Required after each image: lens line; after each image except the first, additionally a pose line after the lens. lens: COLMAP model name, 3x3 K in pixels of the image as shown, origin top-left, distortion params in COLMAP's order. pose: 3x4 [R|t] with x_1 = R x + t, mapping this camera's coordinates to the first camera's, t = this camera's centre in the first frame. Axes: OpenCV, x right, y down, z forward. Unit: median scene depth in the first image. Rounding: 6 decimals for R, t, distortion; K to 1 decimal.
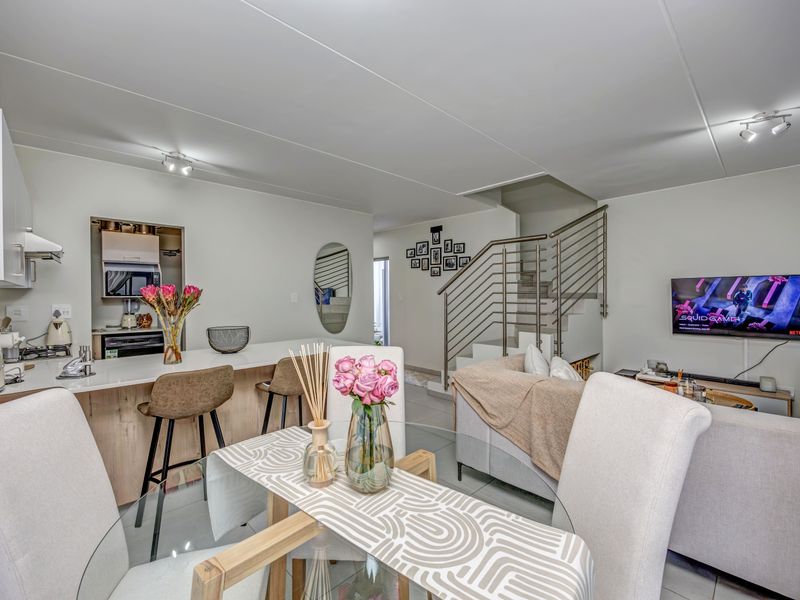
lens RADIAL K [[362.0, 0, 396.4], [0, 362.0, 298.2], [0, 0, 1]] dist [0.001572, 0.000804]
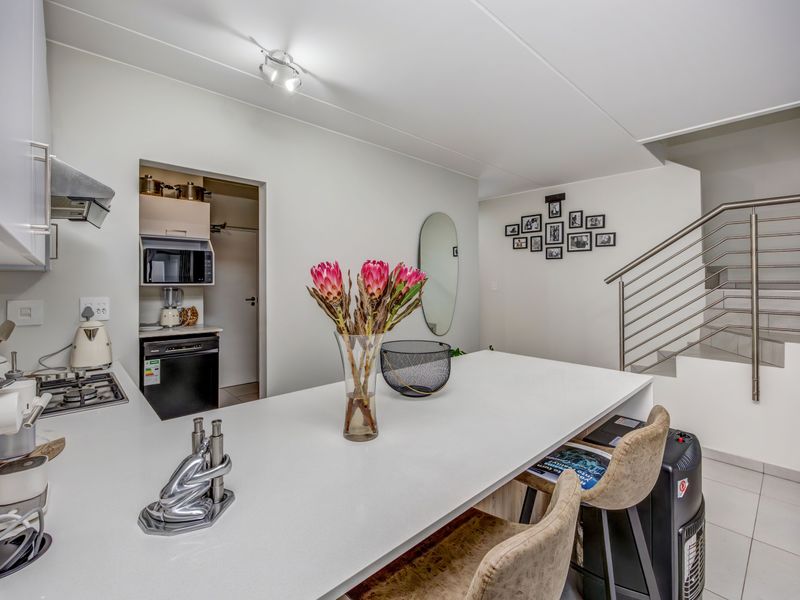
lens RADIAL K [[360.6, 0, 381.9], [0, 360.6, 281.1], [0, 0, 1]] dist [0.001133, 0.000431]
pose [[0.999783, 0.004692, -0.020279, -0.290608], [-0.004922, 0.999924, -0.011303, -0.004589], [0.020225, 0.011400, 0.999730, 0.272012]]
